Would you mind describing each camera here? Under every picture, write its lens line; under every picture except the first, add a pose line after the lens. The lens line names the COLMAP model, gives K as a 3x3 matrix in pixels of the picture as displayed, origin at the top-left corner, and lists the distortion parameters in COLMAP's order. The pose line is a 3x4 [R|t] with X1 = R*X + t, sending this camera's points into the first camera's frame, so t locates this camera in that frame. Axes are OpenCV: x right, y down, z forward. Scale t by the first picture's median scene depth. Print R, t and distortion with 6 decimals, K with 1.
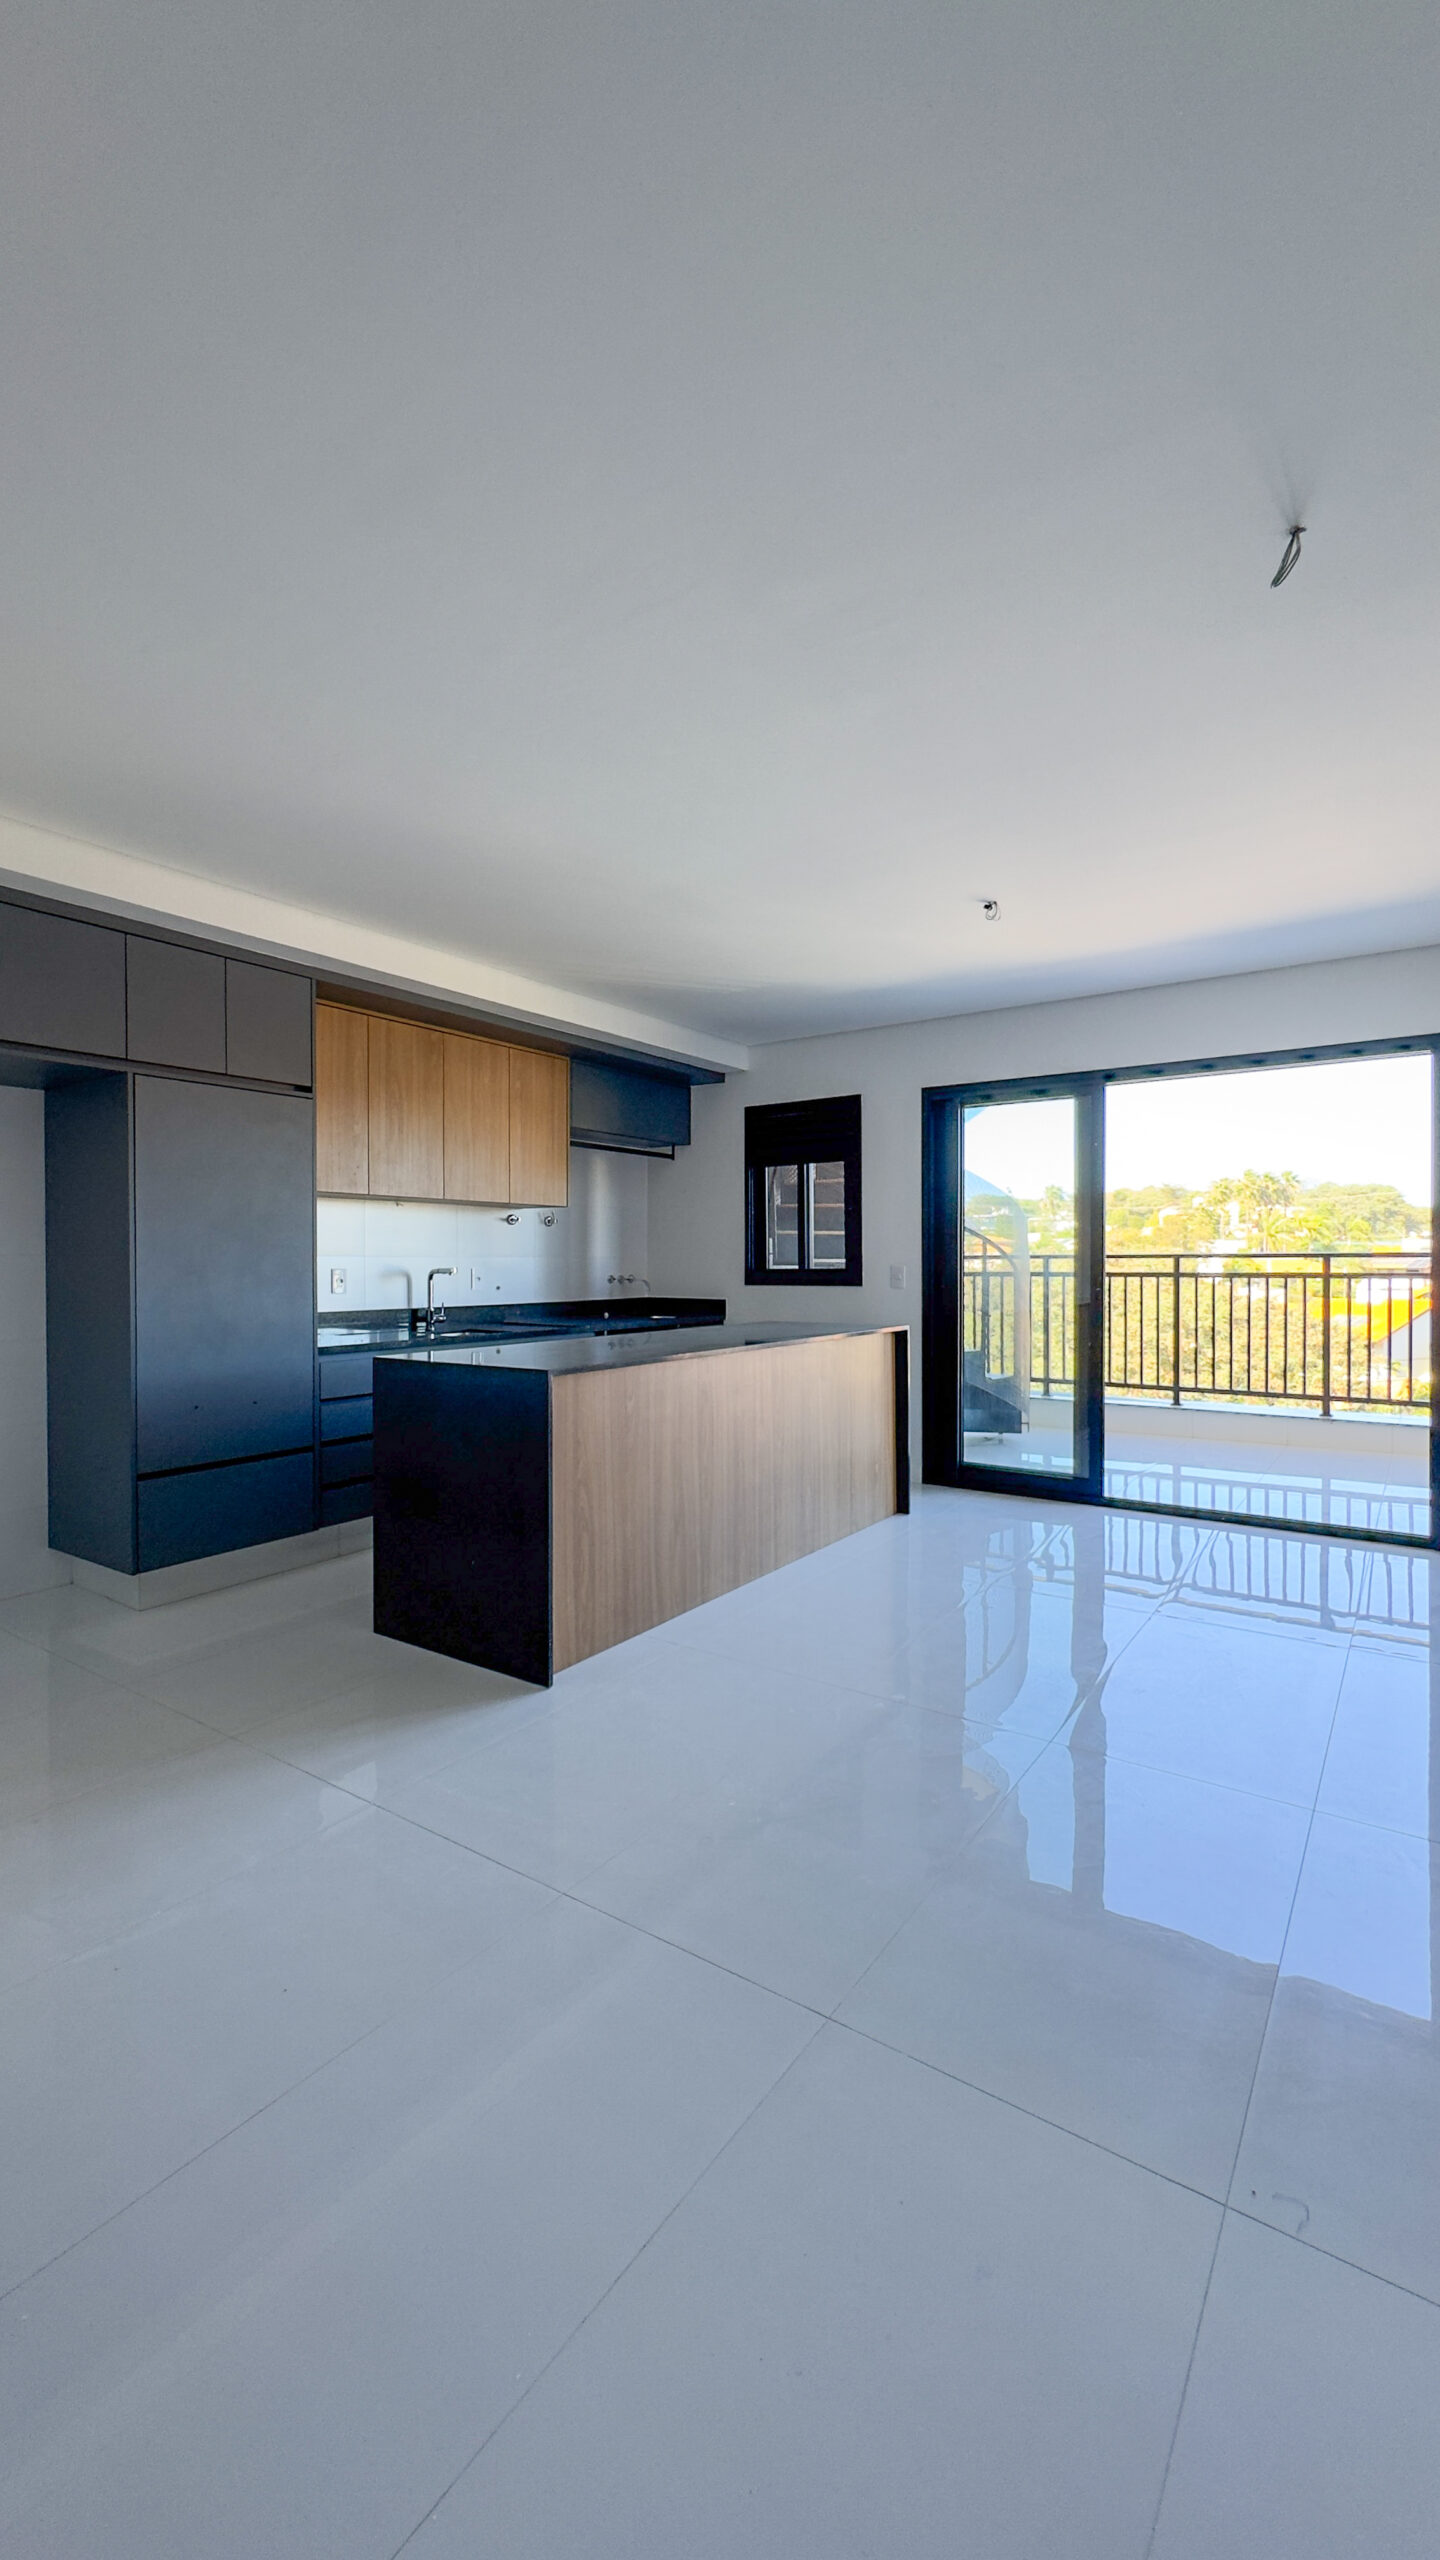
lens RADIAL K [[1007.2, 0, 720.0], [0, 1007.2, 1280.0], [0, 0, 1]] dist [-0.011142, 0.000001]
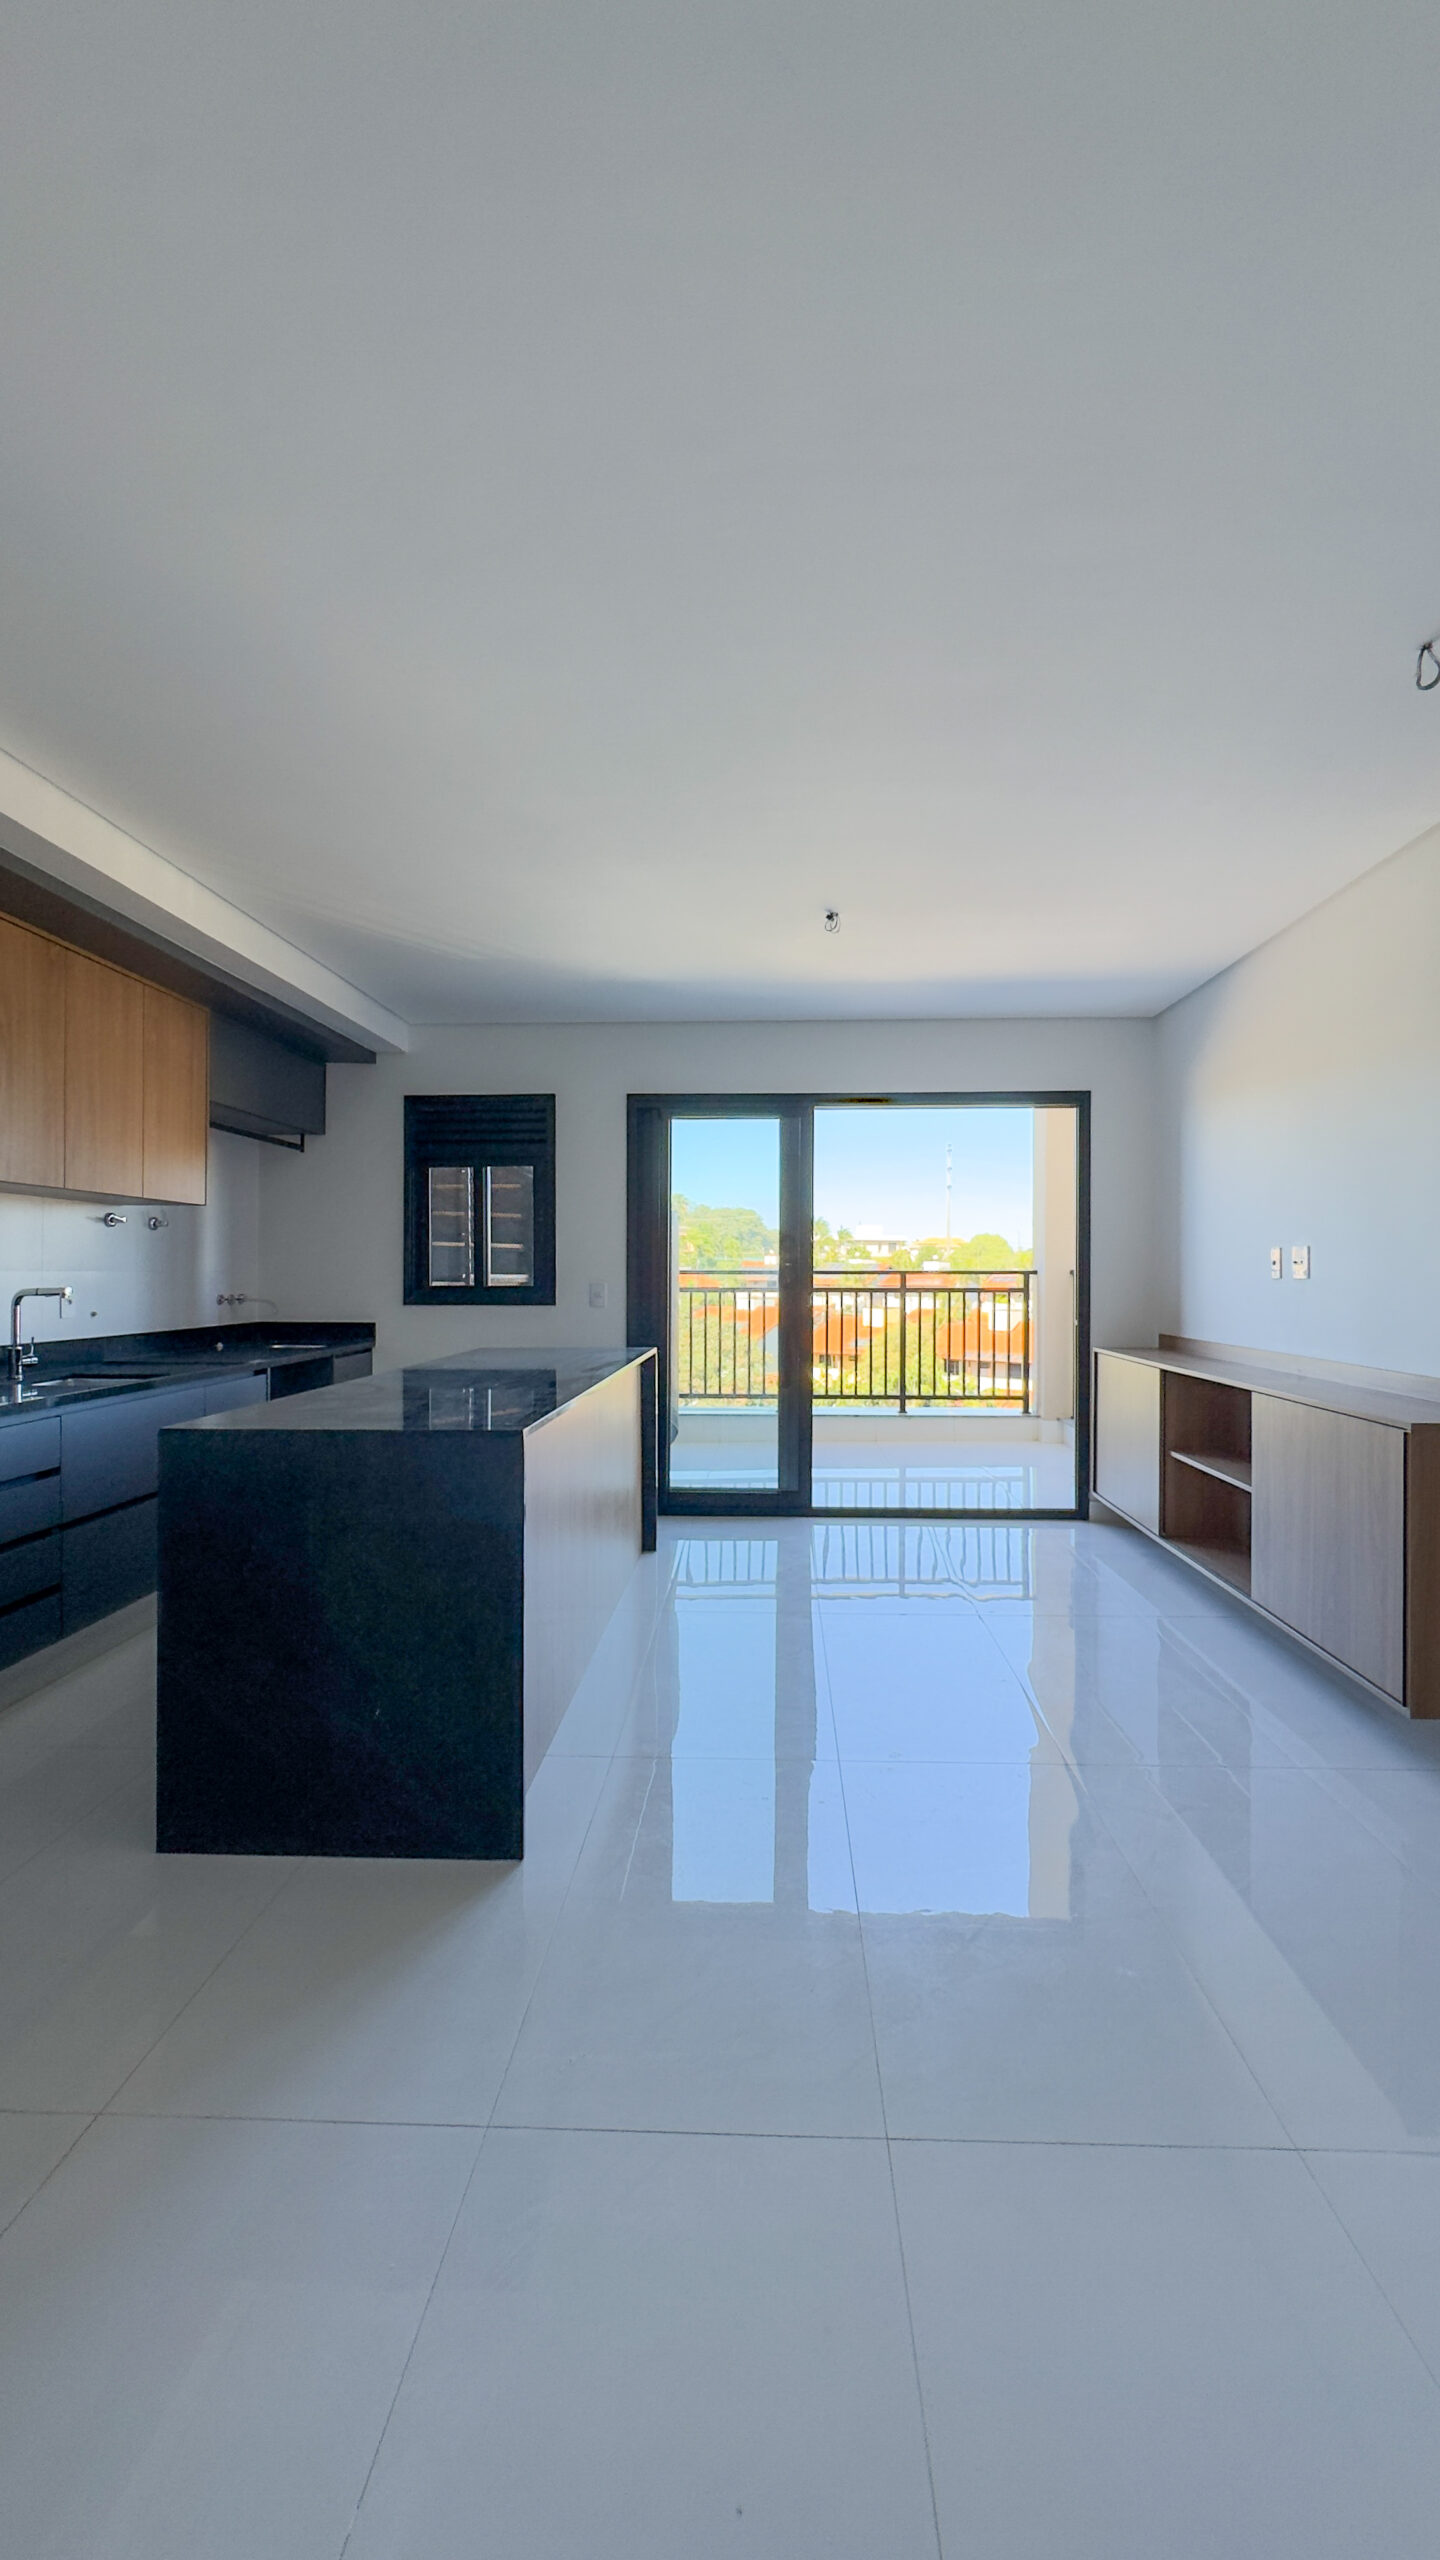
lens RADIAL K [[1032.2, 0, 720.0], [0, 1032.2, 1280.0], [0, 0, 1]] dist [-0.000353, -0.000004]
pose [[0.847025, -0.000676, 0.531552, -0.231501], [0.007543, 0.999914, -0.010747, -0.005178], [-0.531499, 0.013113, 0.846957, 0.135355]]
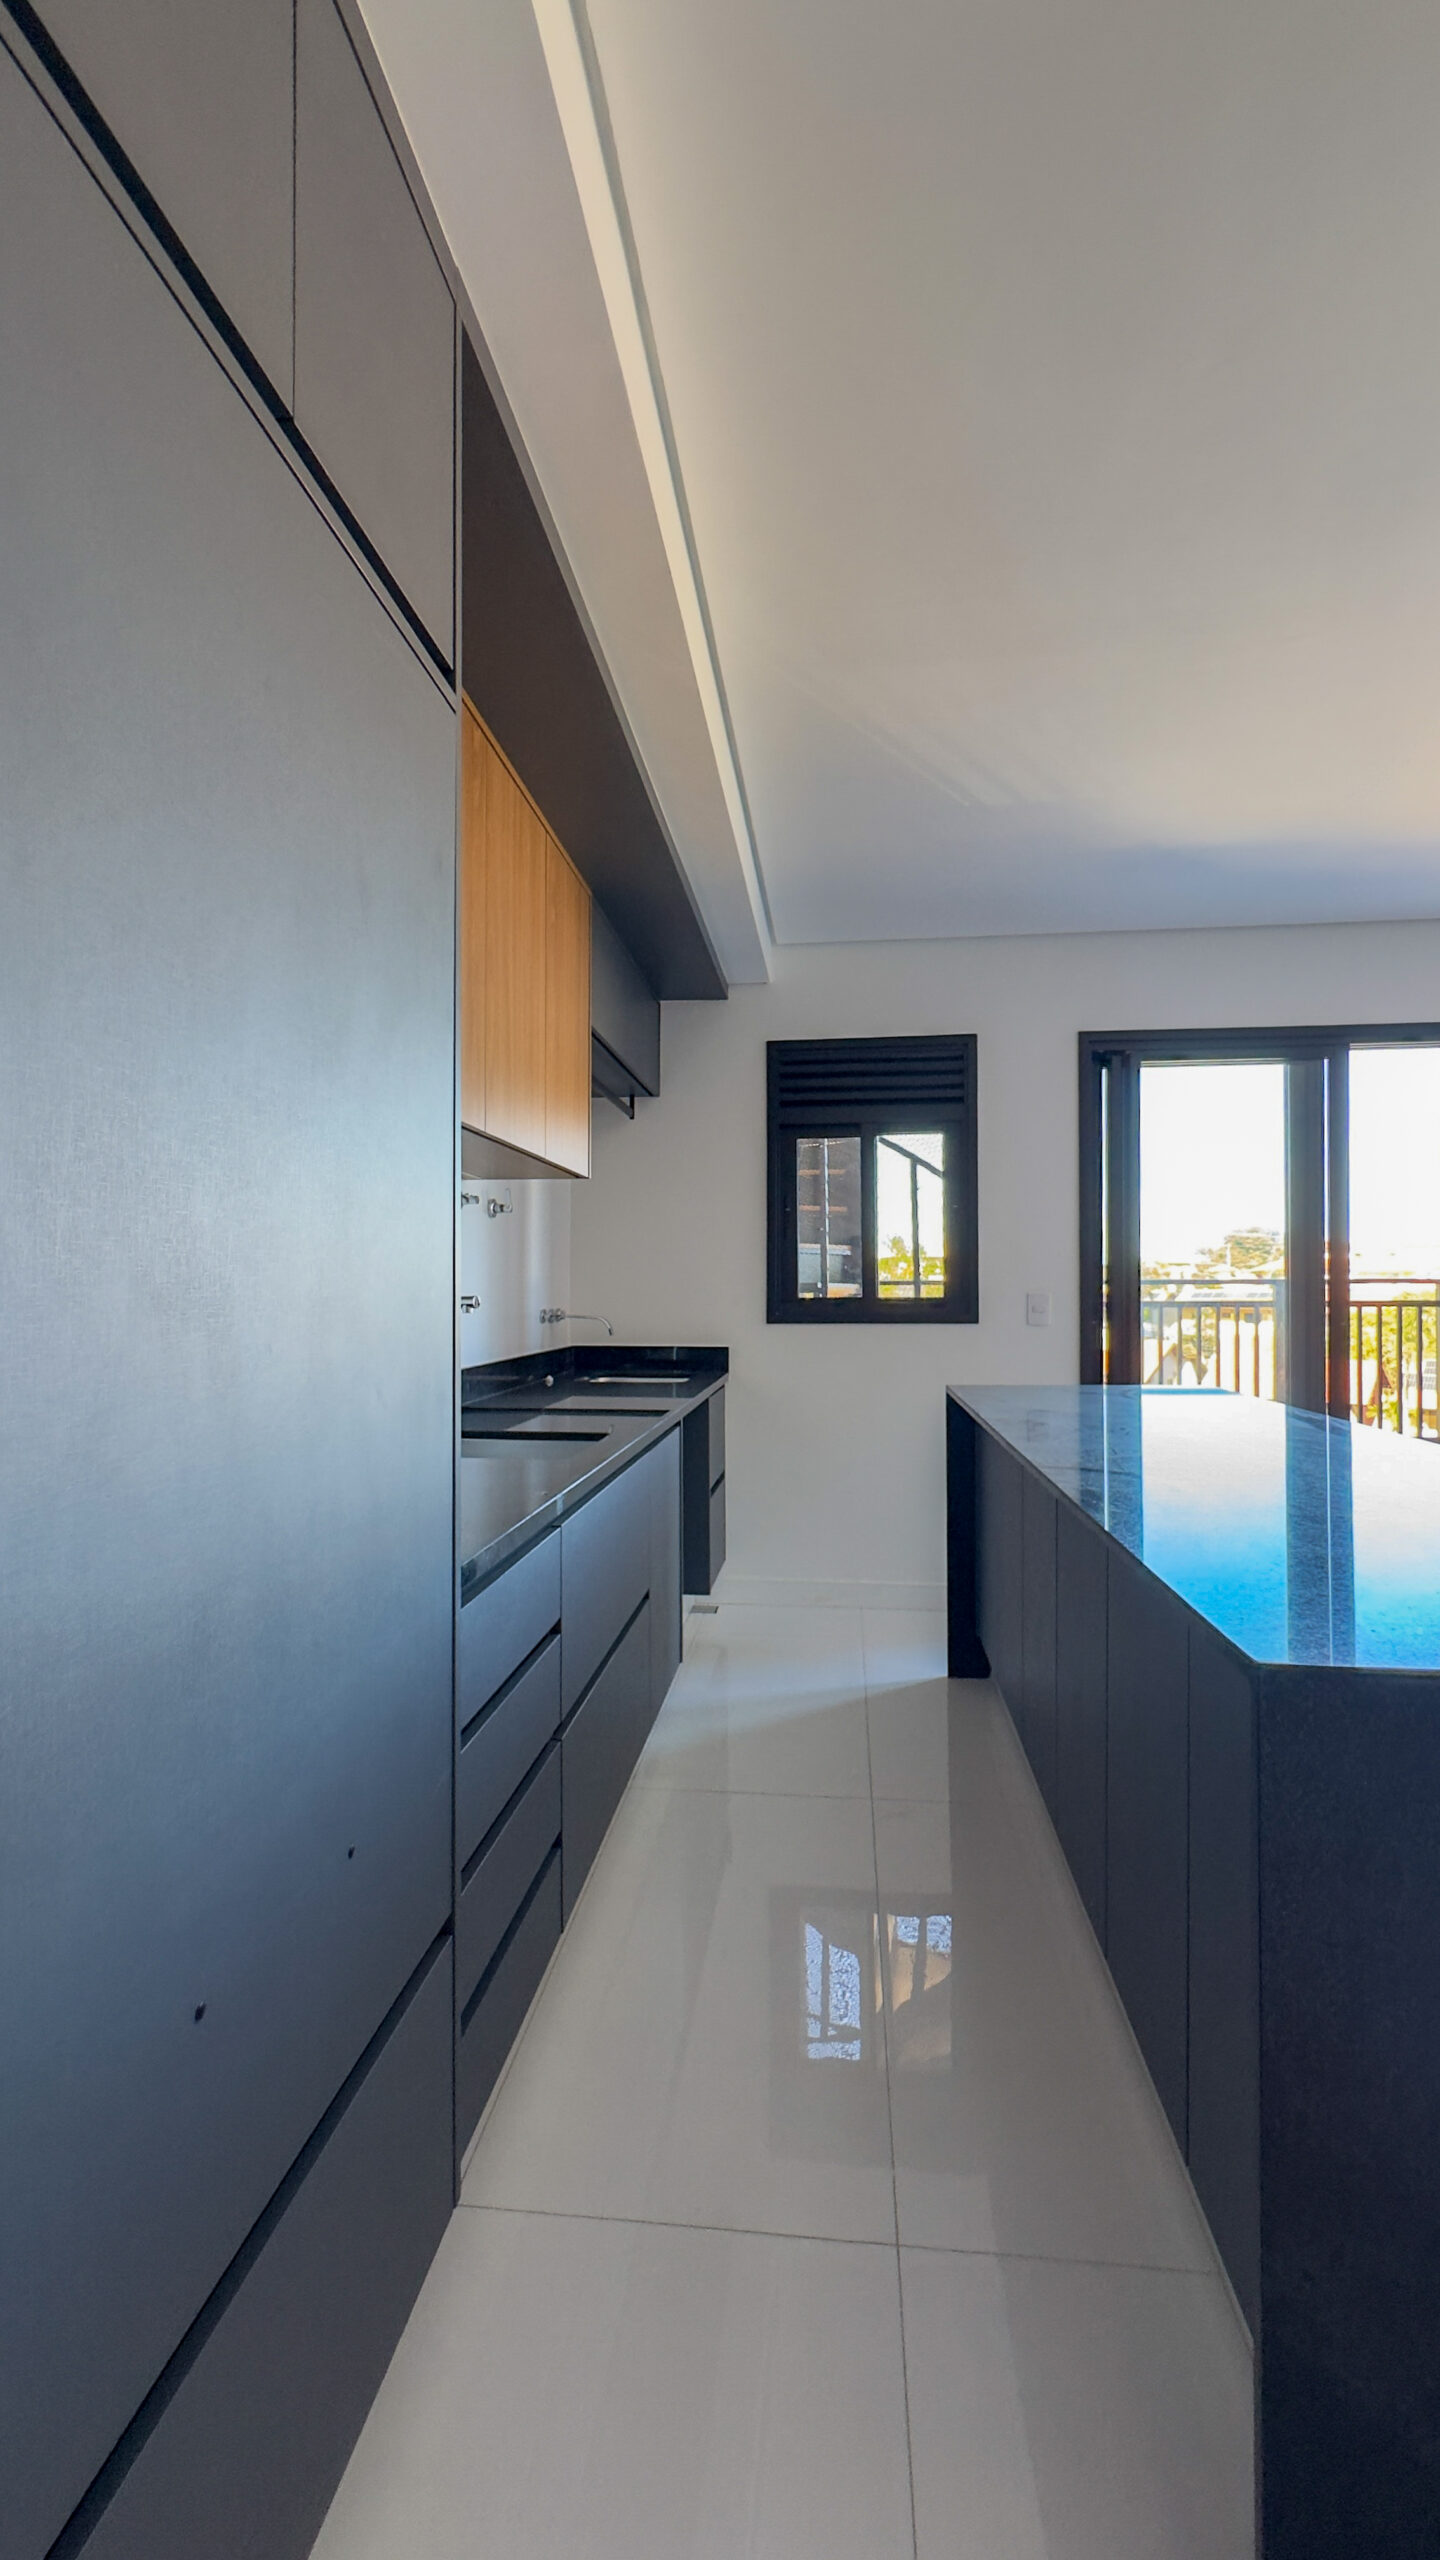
lens RADIAL K [[1032.2, 0, 720.0], [0, 1032.2, 1280.0], [0, 0, 1]] dist [-0.000353, -0.000004]
pose [[0.879807, 0.006163, 0.475291, -0.335287], [0.007433, 0.999615, -0.026720, -0.005596], [-0.475273, 0.027041, 0.879423, 0.492464]]
